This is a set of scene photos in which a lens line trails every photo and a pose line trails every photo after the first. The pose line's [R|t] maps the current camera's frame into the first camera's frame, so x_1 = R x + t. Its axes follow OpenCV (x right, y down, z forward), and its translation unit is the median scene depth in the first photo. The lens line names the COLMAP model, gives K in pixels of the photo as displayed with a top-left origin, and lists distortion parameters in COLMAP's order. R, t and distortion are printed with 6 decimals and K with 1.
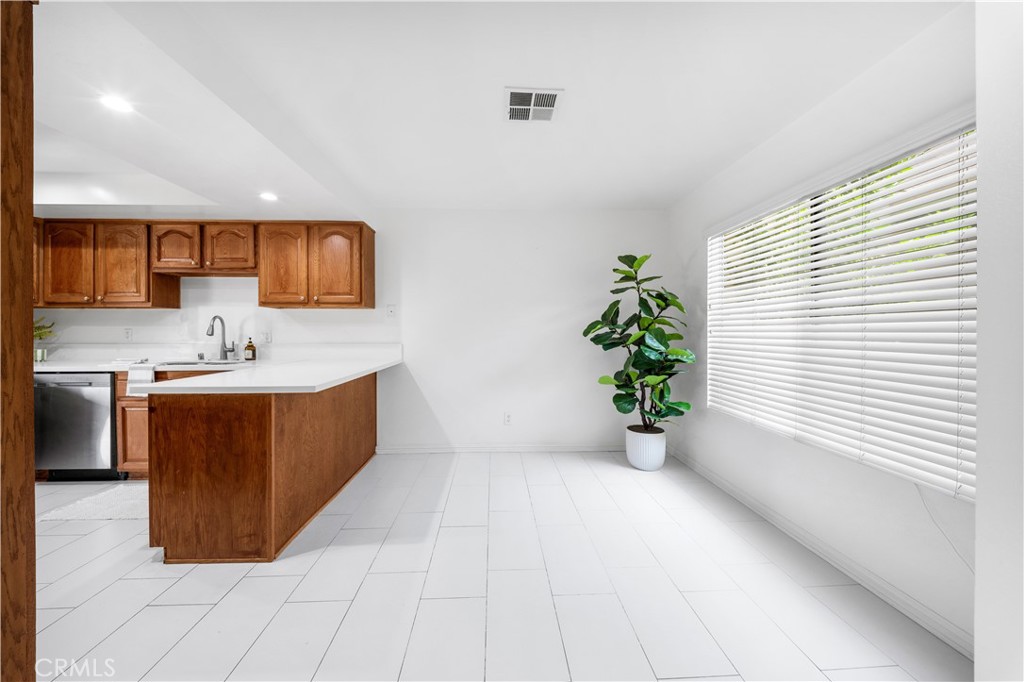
lens RADIAL K [[362.5, 0, 511.7], [0, 362.5, 334.1], [0, 0, 1]] dist [0.001218, -0.004112]
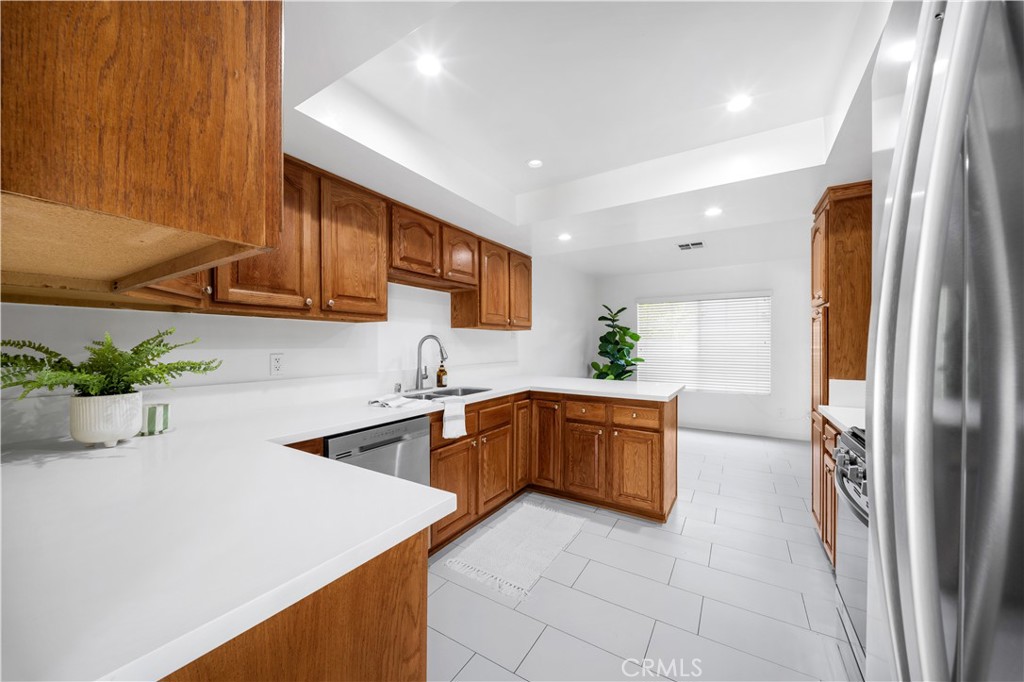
lens RADIAL K [[360.9, 0, 512.3], [0, 360.9, 345.4], [0, 0, 1]] dist [0.000748, 0.000000]
pose [[0.568827, -0.001849, 0.822455, -1.425222], [0.005403, 0.999984, -0.001489, -0.026416], [-0.822440, 0.005291, 0.568828, 0.399160]]
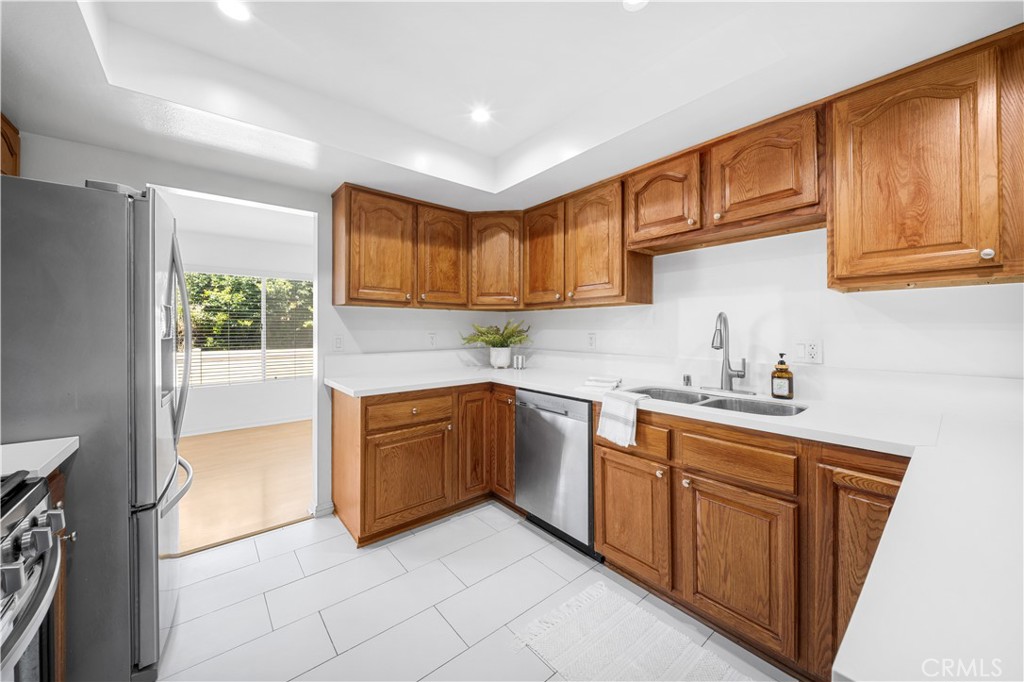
lens RADIAL K [[370.9, 0, 513.2], [0, 370.9, 328.8], [0, 0, 1]] dist [0.009208, -0.009349]
pose [[0.599200, -0.000391, -0.800599, -0.567037], [-0.001666, 0.999997, -0.001736, -0.024882], [0.800597, 0.002374, 0.599198, 0.417372]]
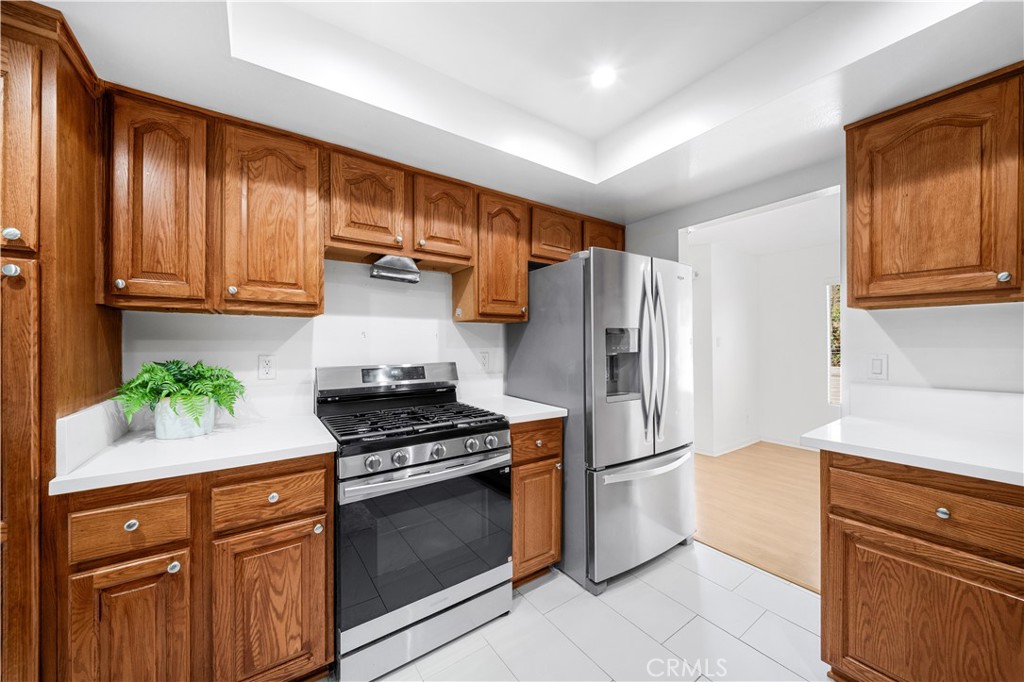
lens RADIAL K [[364.0, 0, 510.0], [0, 364.0, 342.3], [0, 0, 1]] dist [0.011053, -0.004478]
pose [[-0.850227, 0.000982, -0.526416, -0.720081], [0.001265, 0.999999, -0.000178, -0.029606], [0.526415, -0.000817, -0.850227, 0.766650]]
